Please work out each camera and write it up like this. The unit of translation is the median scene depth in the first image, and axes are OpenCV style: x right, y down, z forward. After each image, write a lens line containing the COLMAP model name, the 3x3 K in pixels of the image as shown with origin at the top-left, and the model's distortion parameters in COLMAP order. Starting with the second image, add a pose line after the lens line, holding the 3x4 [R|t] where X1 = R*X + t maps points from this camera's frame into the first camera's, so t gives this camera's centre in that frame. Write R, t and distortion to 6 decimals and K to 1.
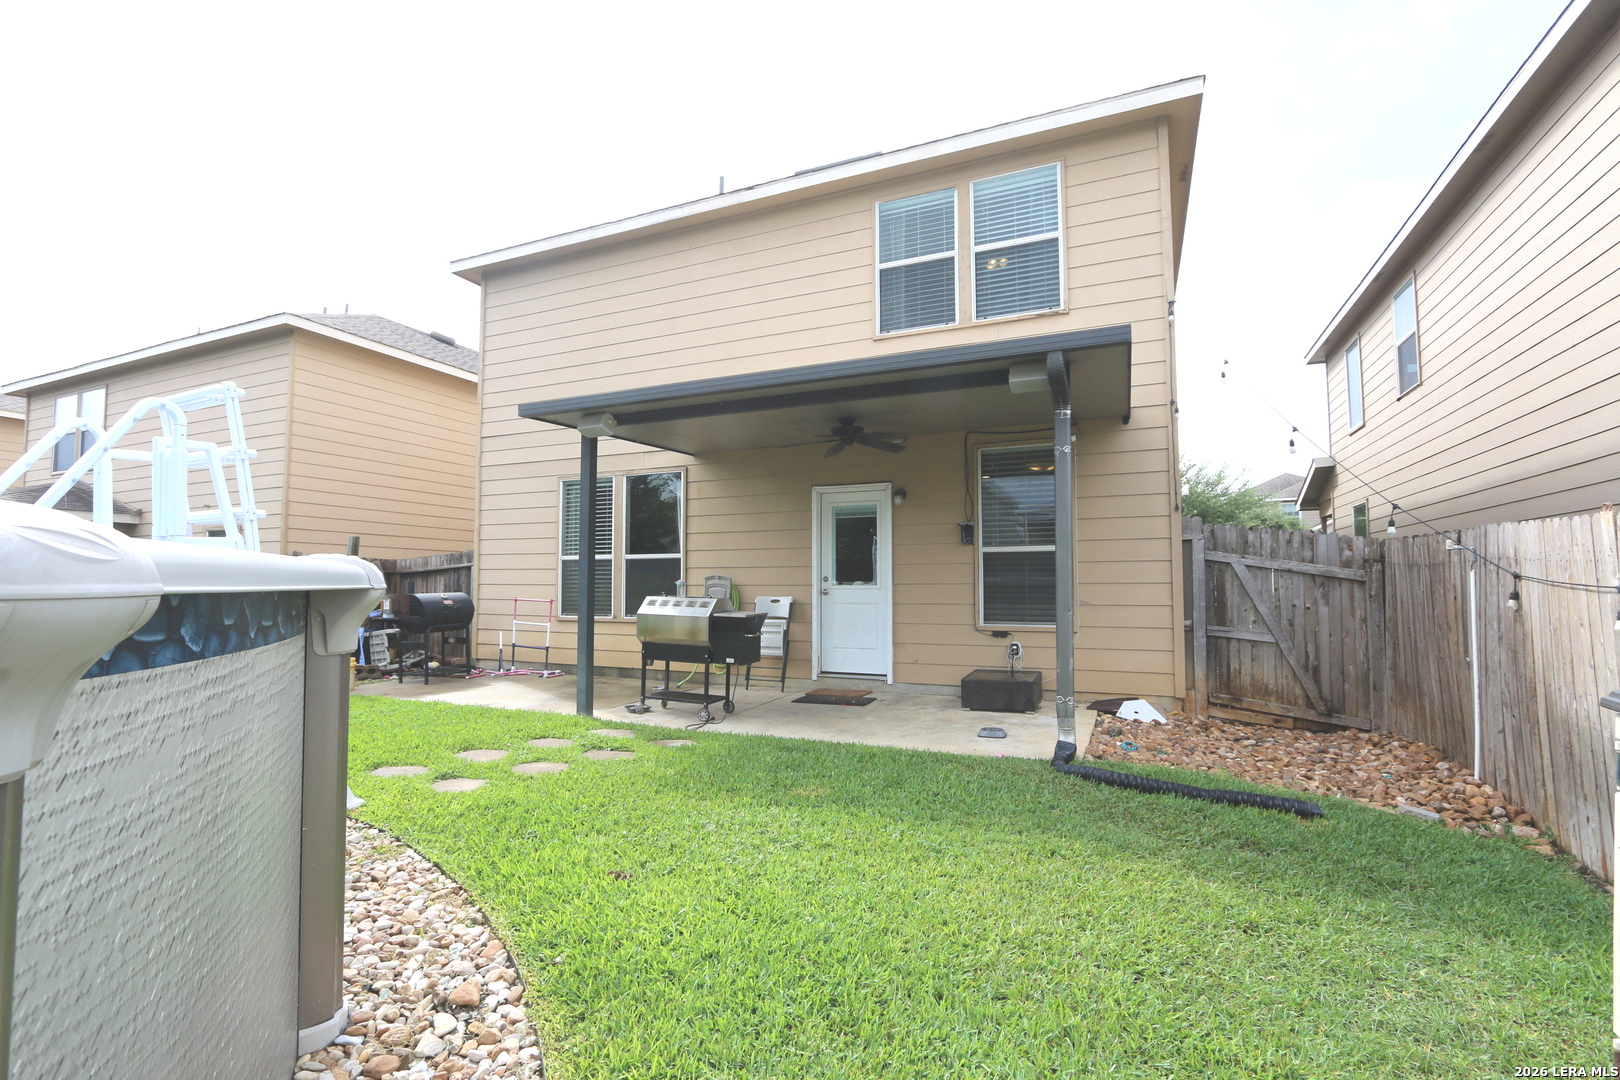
lens RADIAL K [[745.4, 0, 794.0], [0, 745.4, 541.0], [0, 0, 1]] dist [-0.016107, 0.000795]
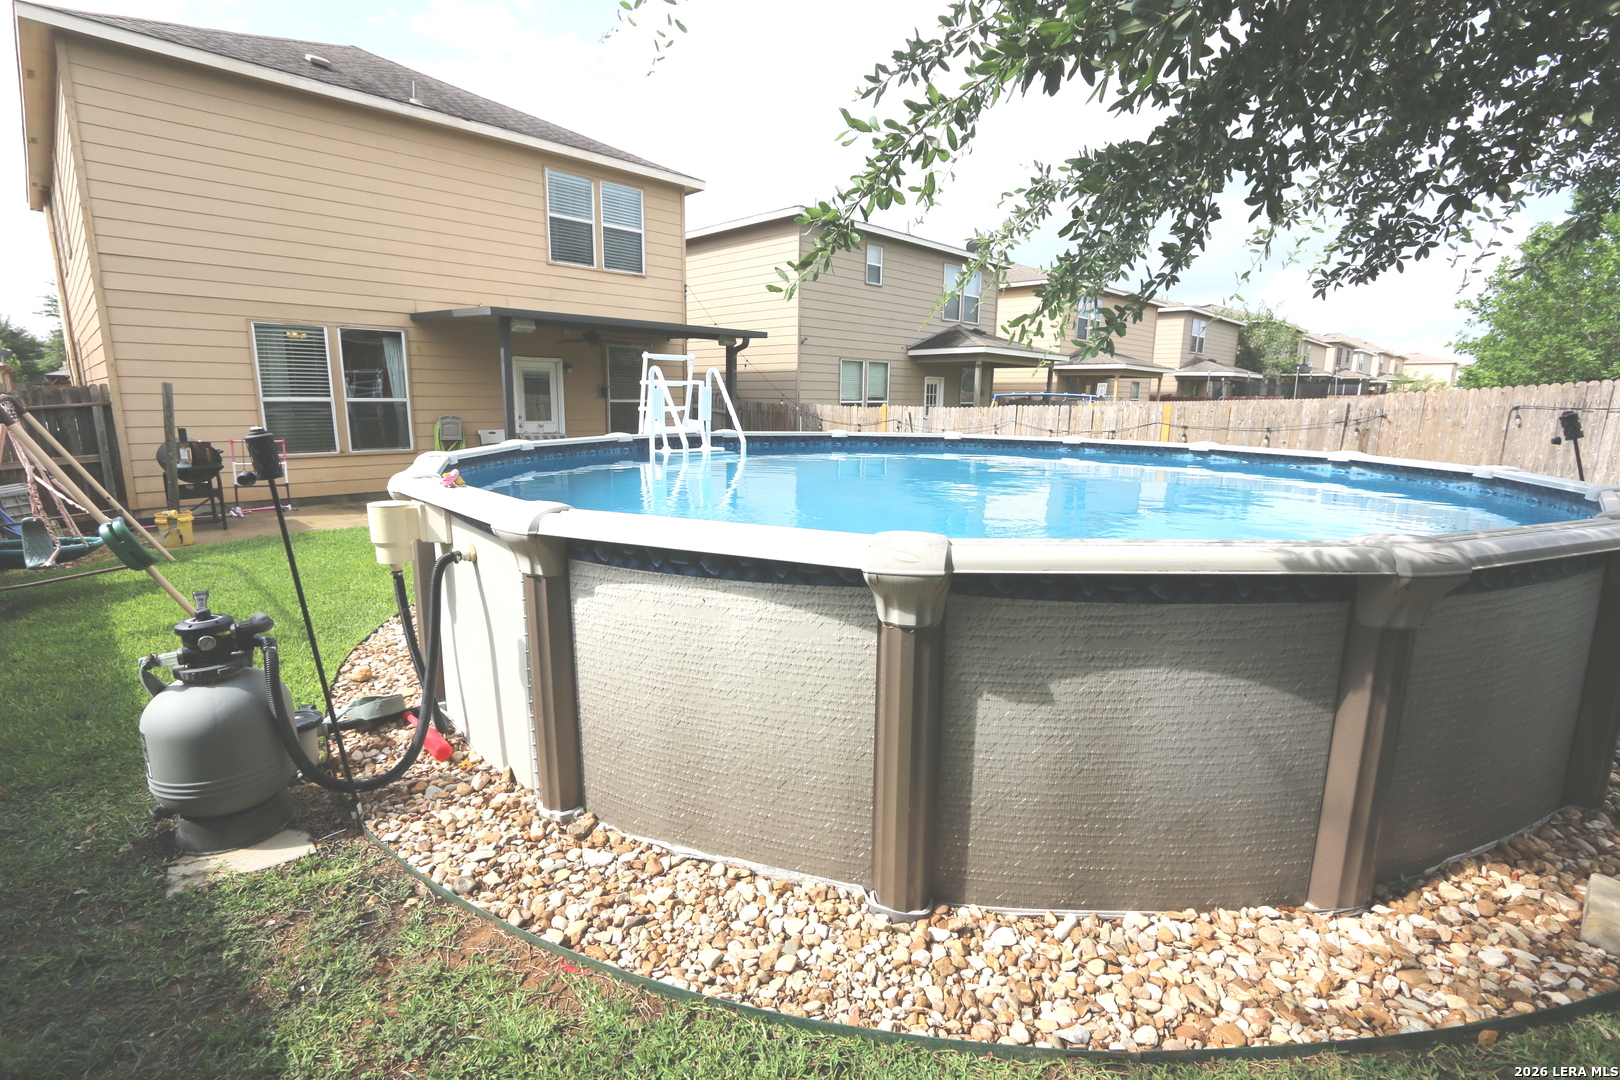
lens RADIAL K [[744.2, 0, 798.7], [0, 744.2, 546.1], [0, 0, 1]] dist [-0.016607, 0.001975]
pose [[0.347664, -0.179450, 0.920287, -1.314439], [-0.068772, 0.973990, 0.215902, -0.066382], [-0.935094, -0.138352, 0.326280, -0.093160]]
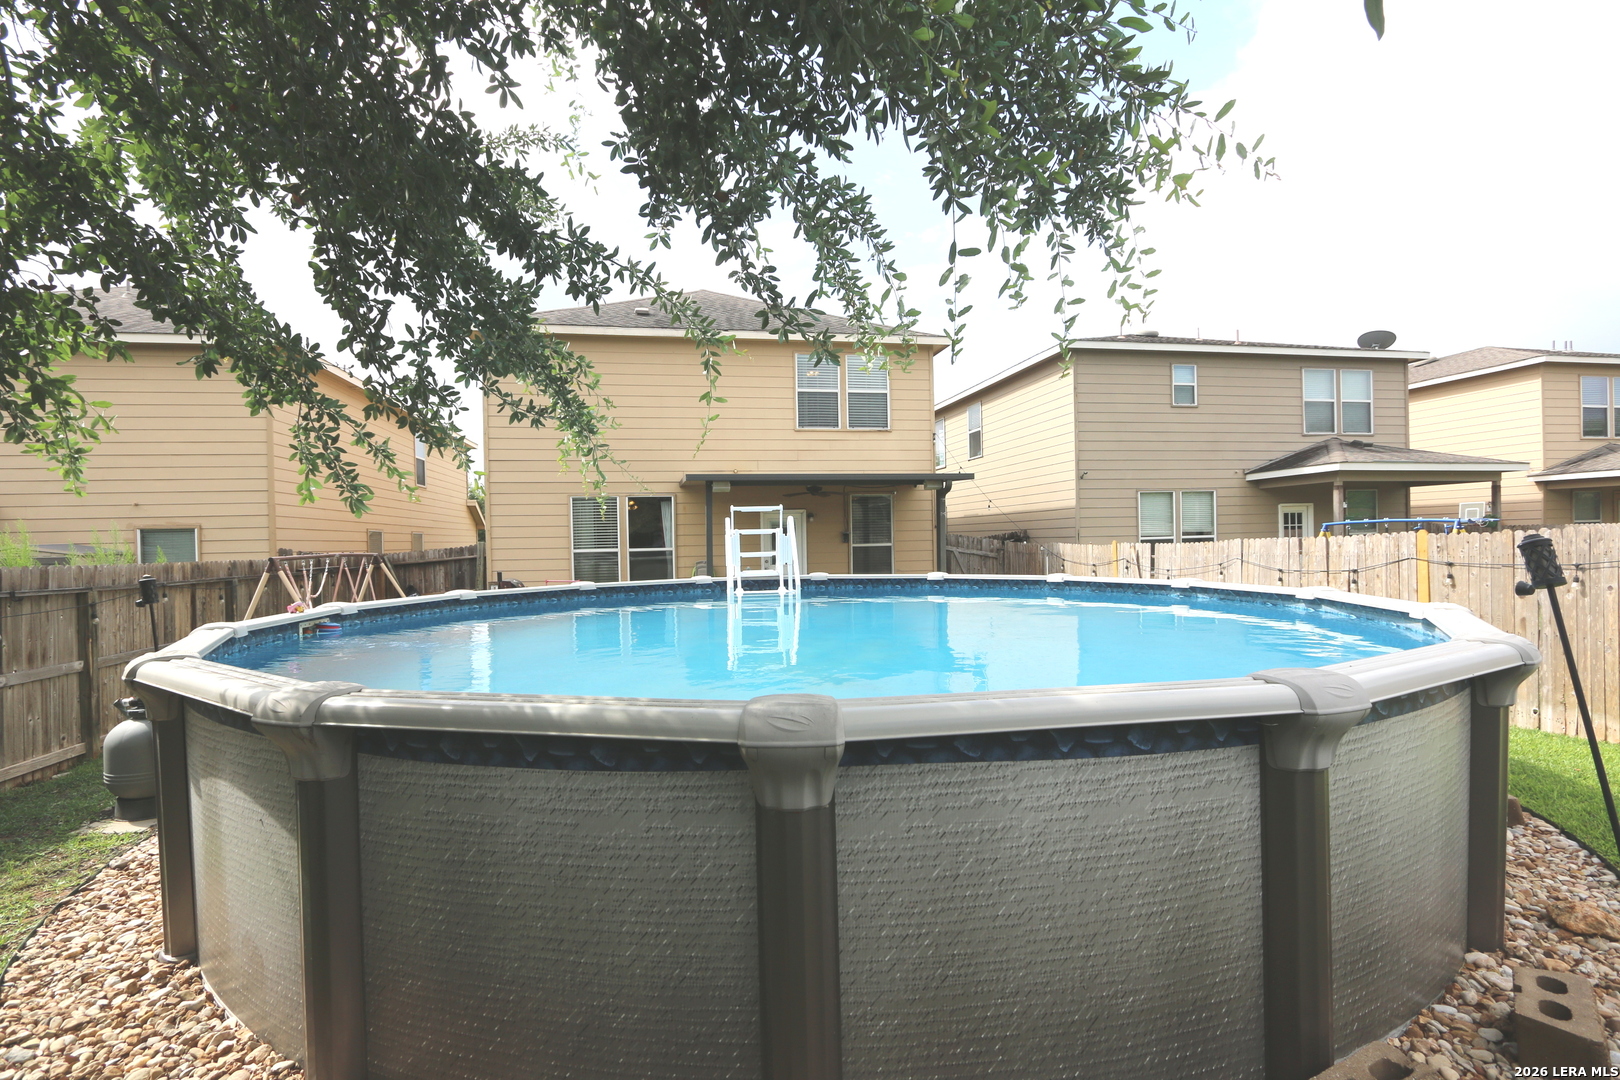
lens RADIAL K [[737.1, 0, 801.7], [0, 737.1, 544.0], [0, 0, 1]] dist [-0.012649, 0.001195]
pose [[0.820648, -0.018998, 0.571118, -0.961733], [-0.014307, 0.998451, 0.053772, -0.093557], [-0.571255, -0.052299, 0.819105, -0.531066]]
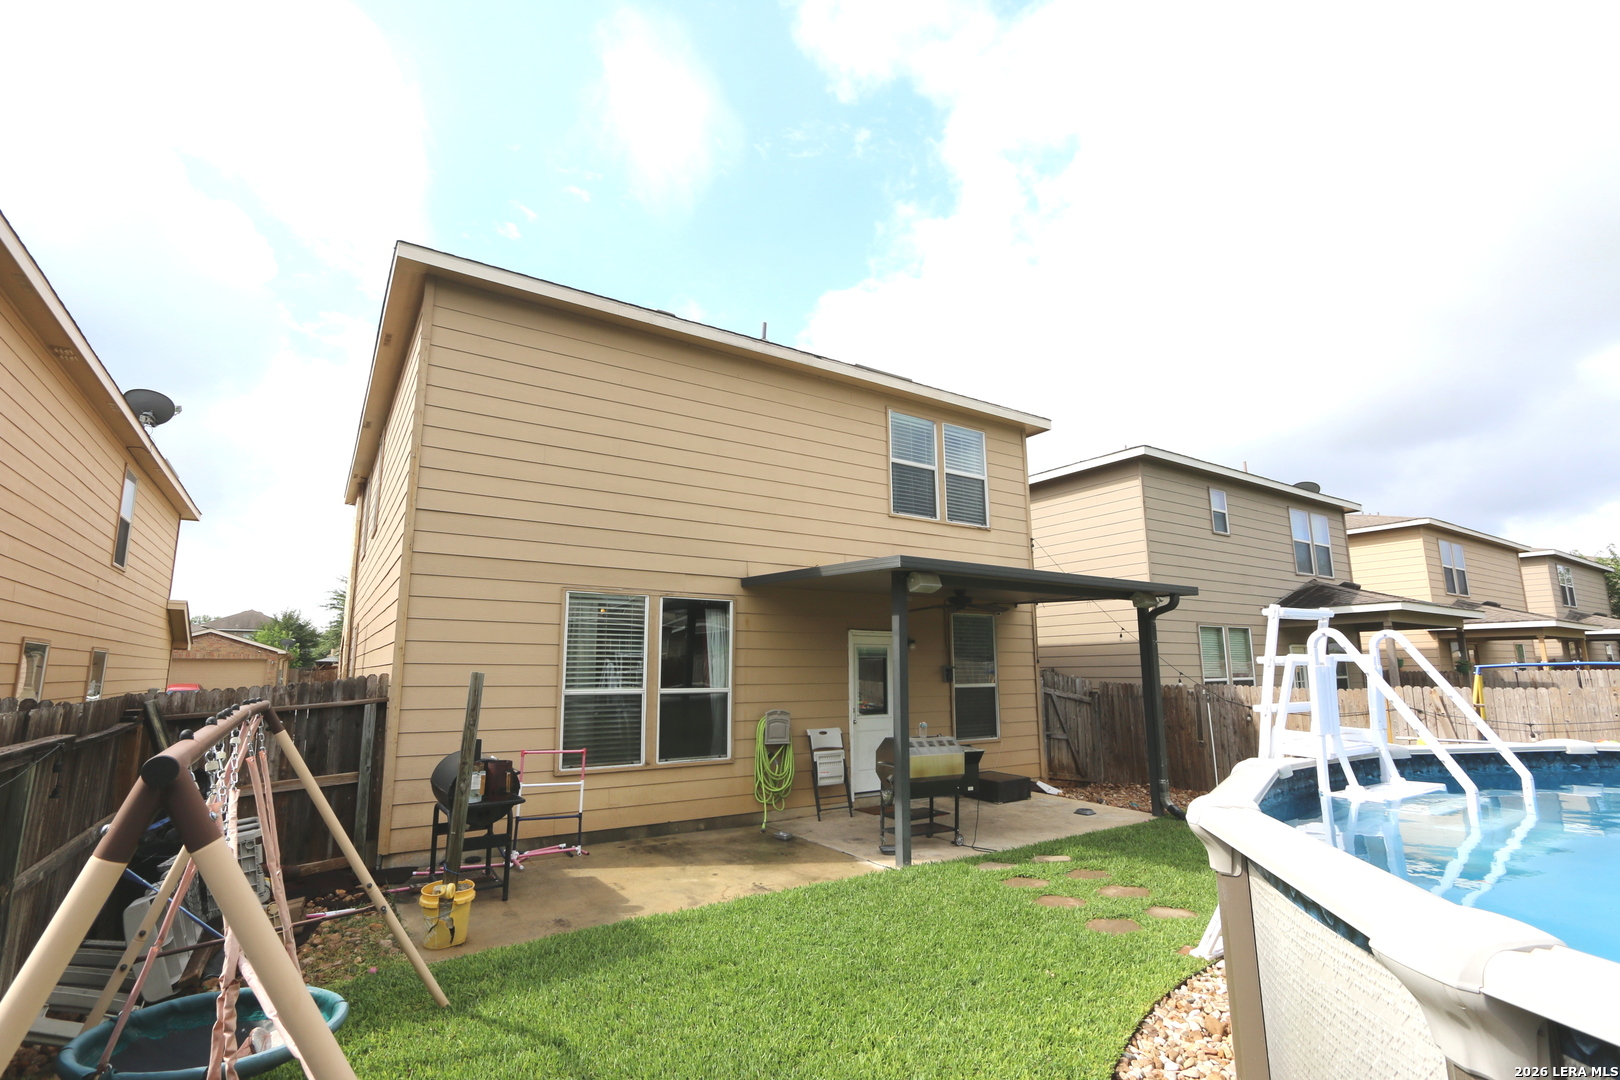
lens RADIAL K [[744.2, 0, 798.7], [0, 744.2, 546.1], [0, 0, 1]] dist [-0.016607, 0.001975]
pose [[0.537543, 0.139609, 0.831599, -1.062589], [-0.046687, 0.989614, -0.135958, -0.042898], [-0.841943, 0.034258, 0.538478, 0.473483]]
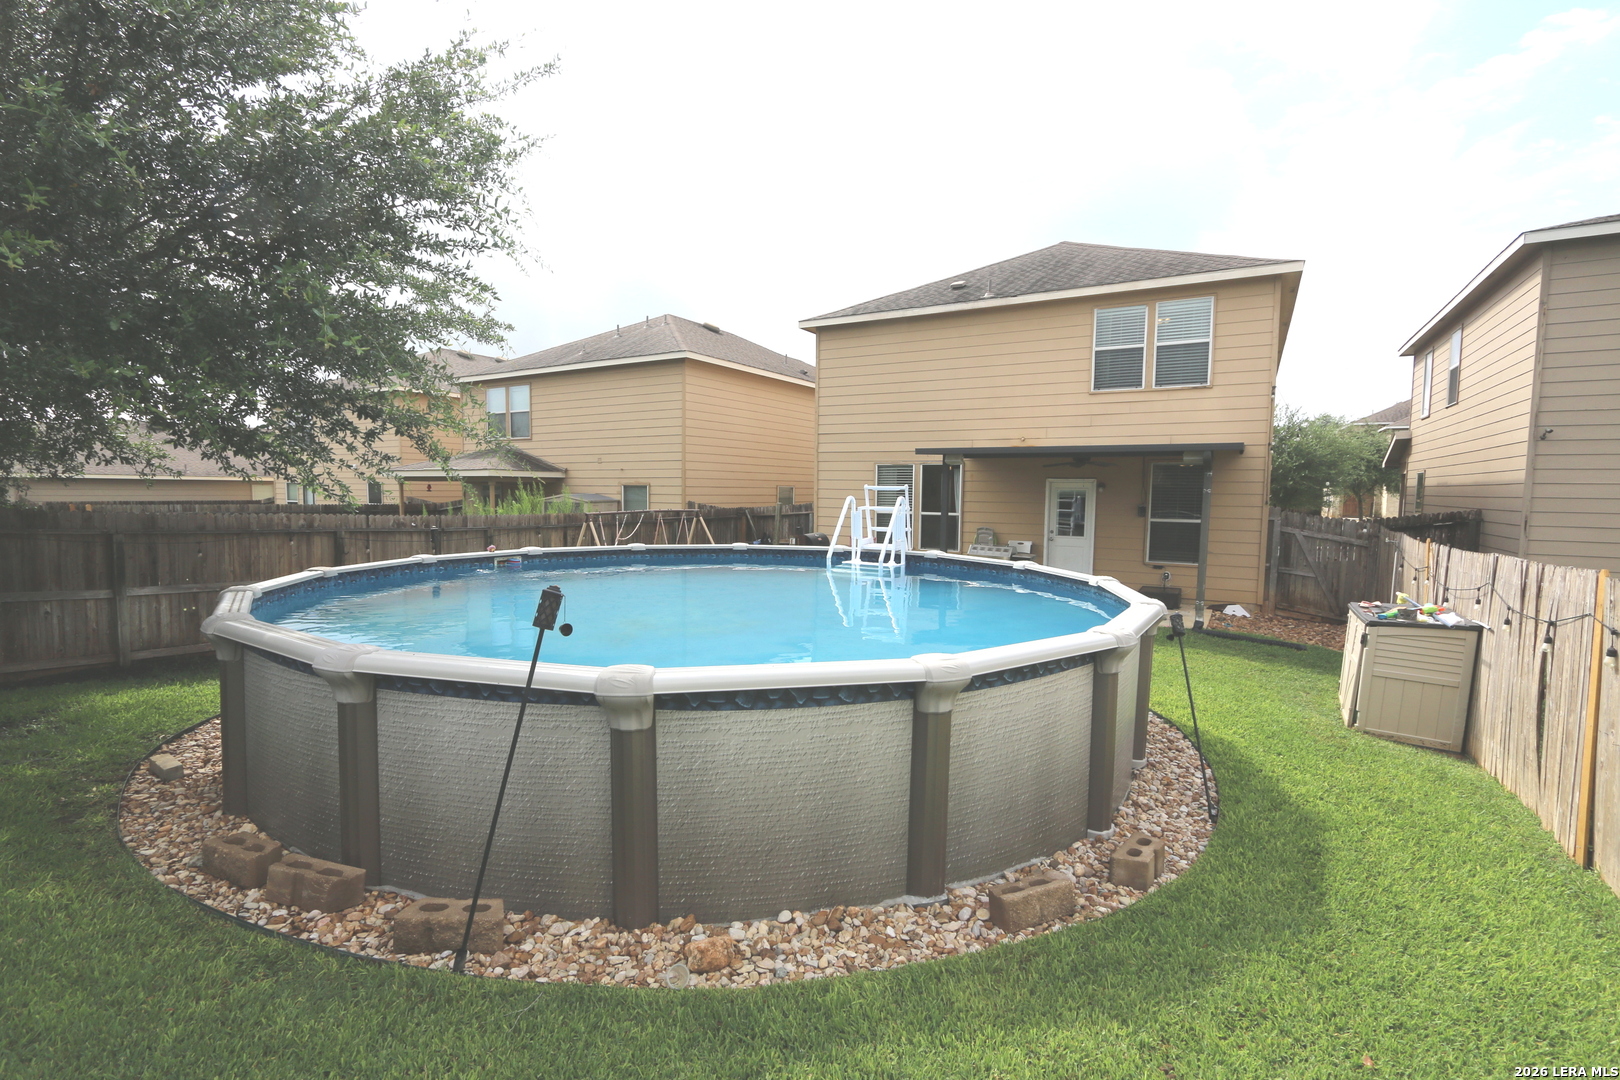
lens RADIAL K [[737.1, 0, 801.7], [0, 737.1, 544.0], [0, 0, 1]] dist [-0.012649, 0.001195]
pose [[0.993028, 0.020536, -0.116080, -0.360386], [-0.004825, 0.990964, 0.134038, -0.158617], [0.117783, -0.132544, 0.984154, -0.814821]]
